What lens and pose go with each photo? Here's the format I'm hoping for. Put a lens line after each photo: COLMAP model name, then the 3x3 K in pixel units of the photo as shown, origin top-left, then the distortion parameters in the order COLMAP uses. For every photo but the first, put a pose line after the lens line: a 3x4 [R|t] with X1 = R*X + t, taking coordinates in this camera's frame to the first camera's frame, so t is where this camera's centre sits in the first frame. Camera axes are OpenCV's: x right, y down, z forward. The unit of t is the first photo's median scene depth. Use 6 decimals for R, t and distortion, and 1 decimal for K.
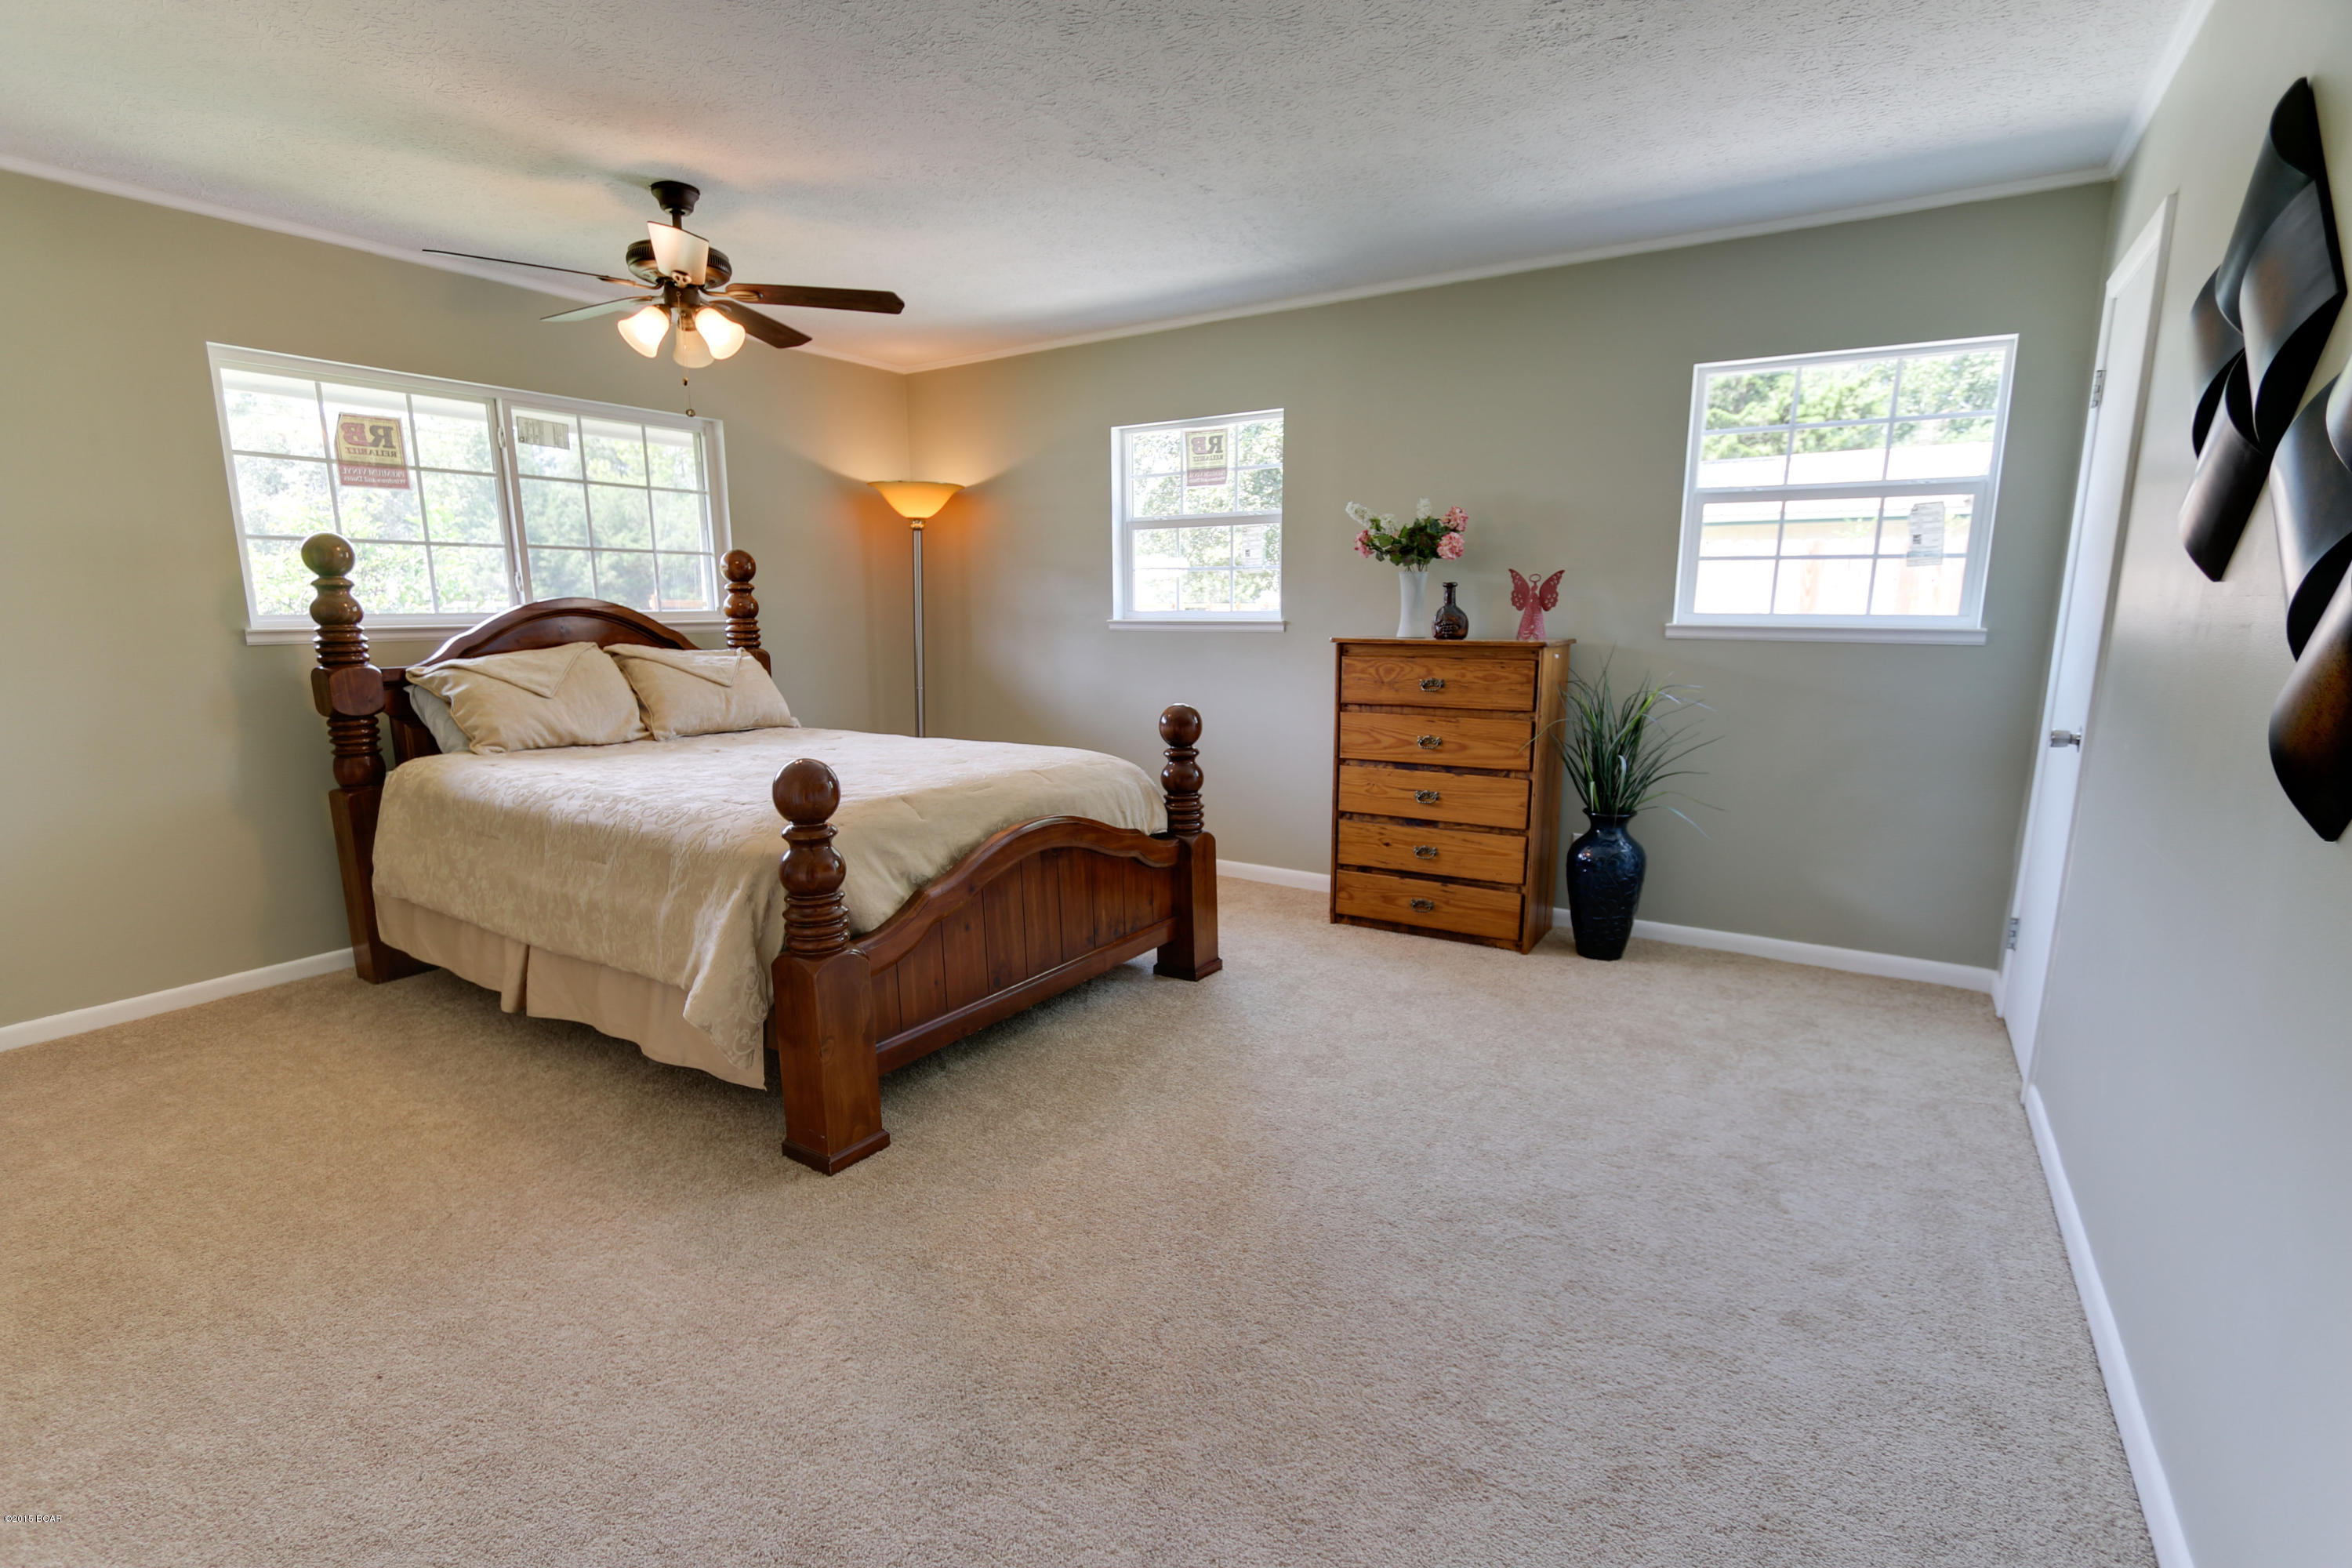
lens RADIAL K [[1080.1, 0, 1166.1], [0, 1080.1, 821.1], [0, 0, 1]] dist [-0.019307, 0.003860]
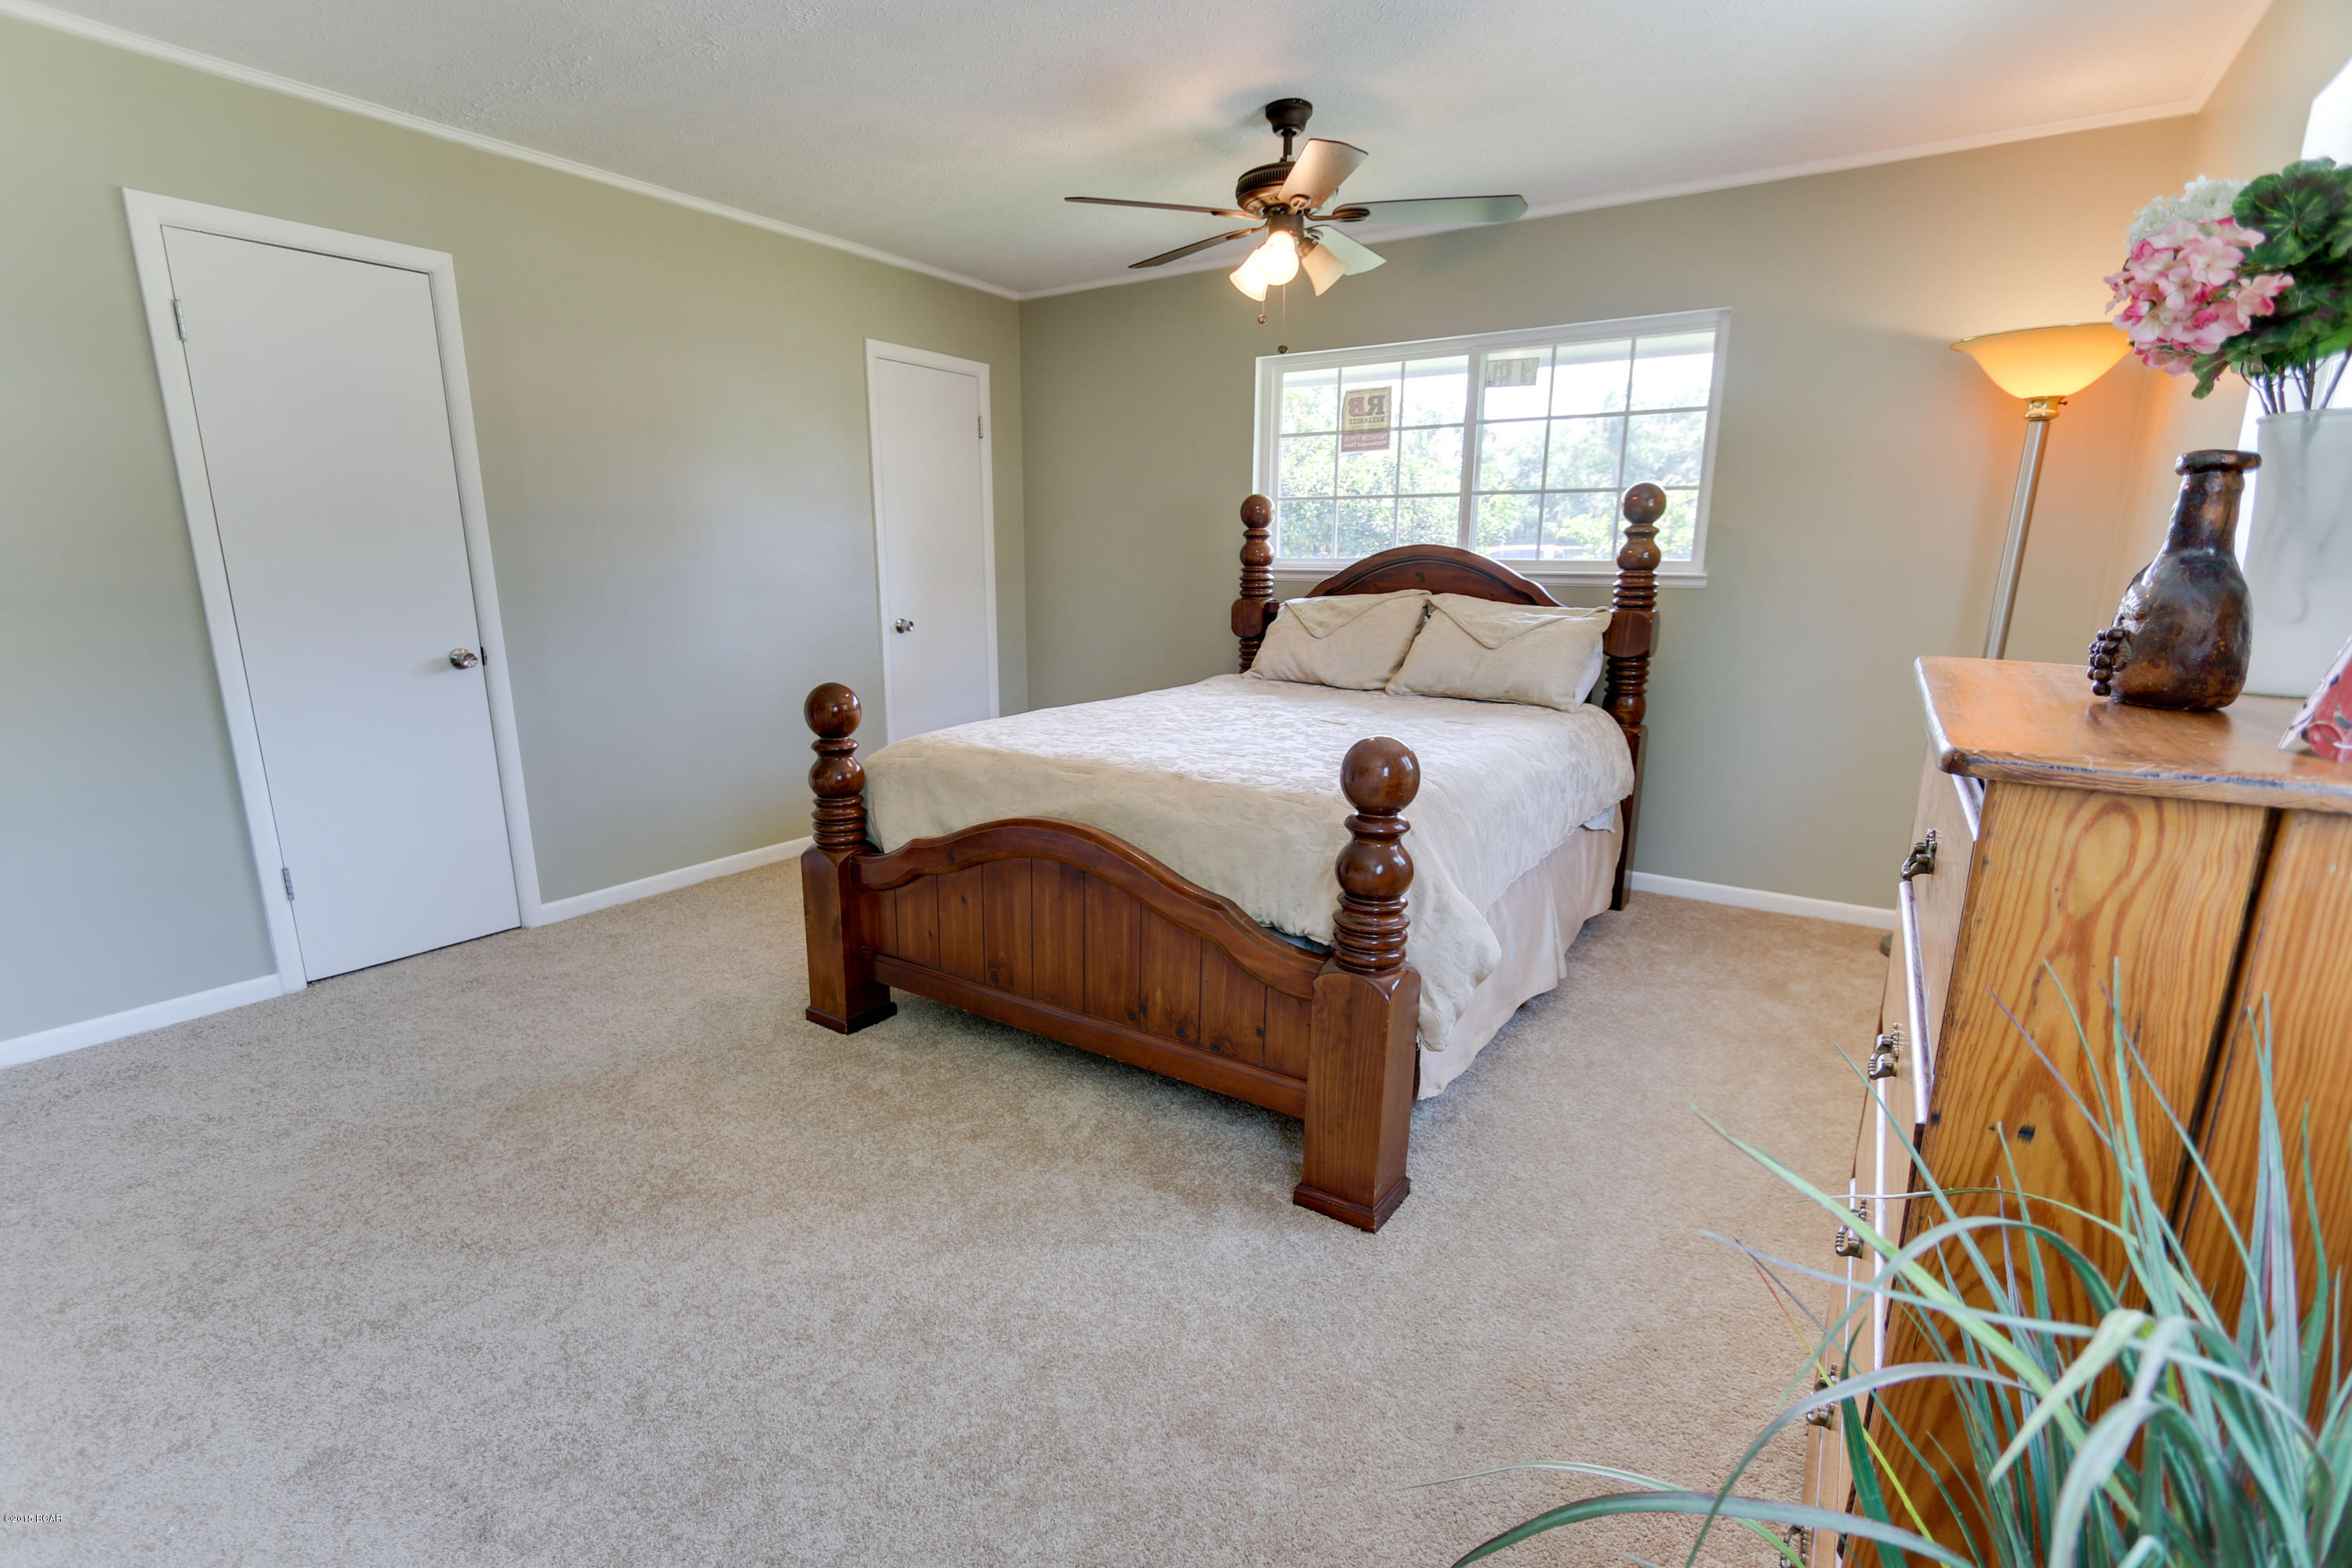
lens RADIAL K [[1080.1, 0, 1166.1], [0, 1080.1, 821.1], [0, 0, 1]] dist [-0.019307, 0.003860]
pose [[-0.008049, 0.240469, -0.970623, 0.522988], [-0.196581, 0.951333, 0.237320, -0.165259], [0.980455, 0.192716, 0.039615, 0.831684]]
